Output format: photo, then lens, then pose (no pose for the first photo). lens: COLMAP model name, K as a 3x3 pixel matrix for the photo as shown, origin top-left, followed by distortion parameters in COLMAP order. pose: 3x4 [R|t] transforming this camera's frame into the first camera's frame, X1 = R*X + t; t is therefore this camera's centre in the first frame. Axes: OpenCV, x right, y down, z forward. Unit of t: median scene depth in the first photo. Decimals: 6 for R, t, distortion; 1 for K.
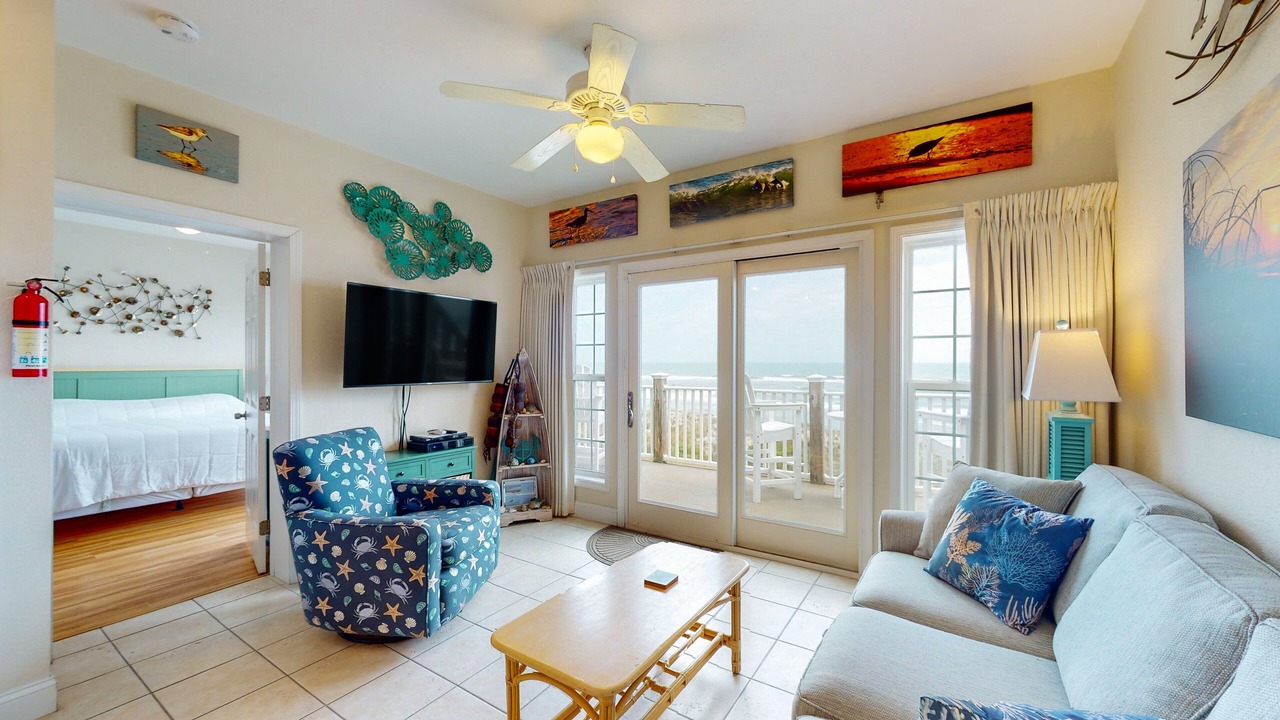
lens RADIAL K [[484.1, 0, 657.8], [0, 484.1, 360.6], [0, 0, 1]] dist [0.000407, -0.000080]
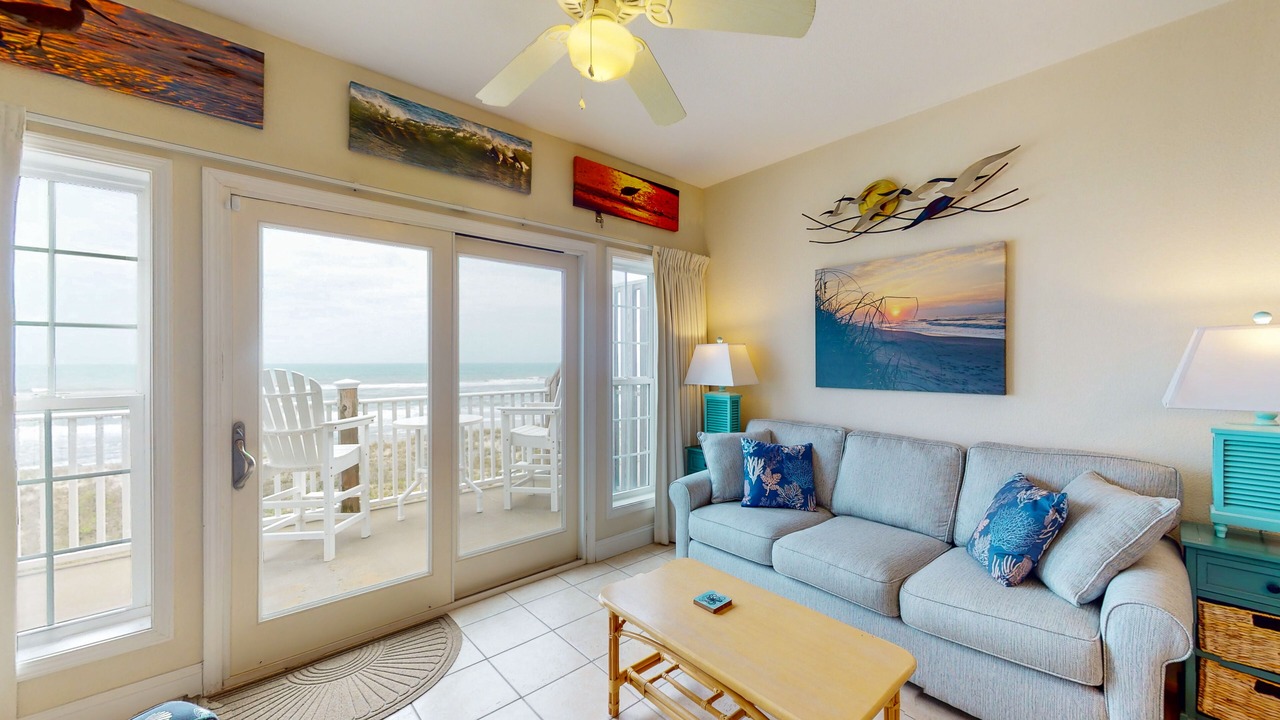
lens RADIAL K [[484.1, 0, 657.8], [0, 484.1, 360.6], [0, 0, 1]] dist [0.000407, -0.000080]
pose [[0.255428, 0.001052, 0.966827, -0.549169], [-0.000998, 0.999999, -0.000824, -0.001548], [-0.966828, -0.000754, 0.255429, 0.527383]]
